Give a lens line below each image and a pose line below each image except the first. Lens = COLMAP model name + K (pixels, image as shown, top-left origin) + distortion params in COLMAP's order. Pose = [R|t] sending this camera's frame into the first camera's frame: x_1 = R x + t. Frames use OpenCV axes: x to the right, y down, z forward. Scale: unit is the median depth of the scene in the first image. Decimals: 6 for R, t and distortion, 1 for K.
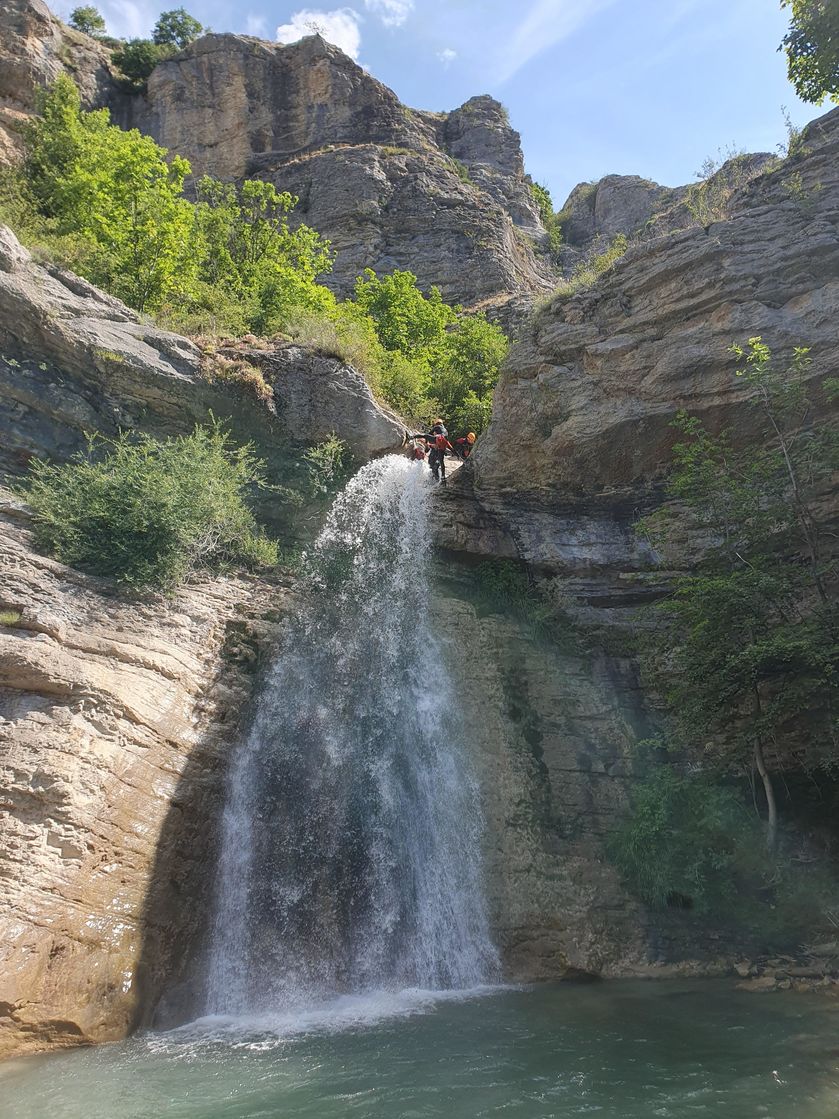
lens RADIAL K [[789.0, 0, 419.5], [0, 789.0, 559.5], [0, 0, 1]] dist [0.008495, -0.003212]
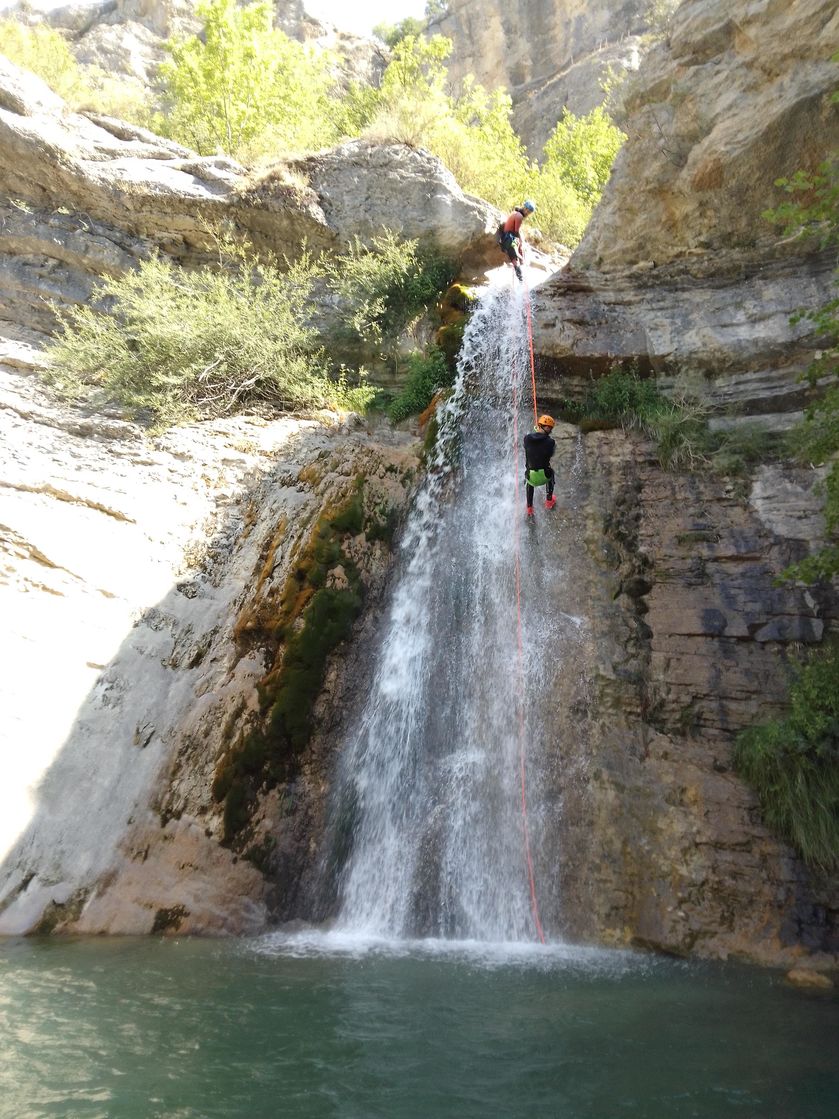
lens RADIAL K [[754.6, 0, 419.5], [0, 754.6, 559.5], [0, 0, 1]] dist [0.037241, -0.060568]
pose [[0.915957, -0.058800, -0.396944, 0.193617], [0.085389, 0.995111, 0.049631, 0.128396], [0.392085, -0.079355, 0.916500, 0.291937]]
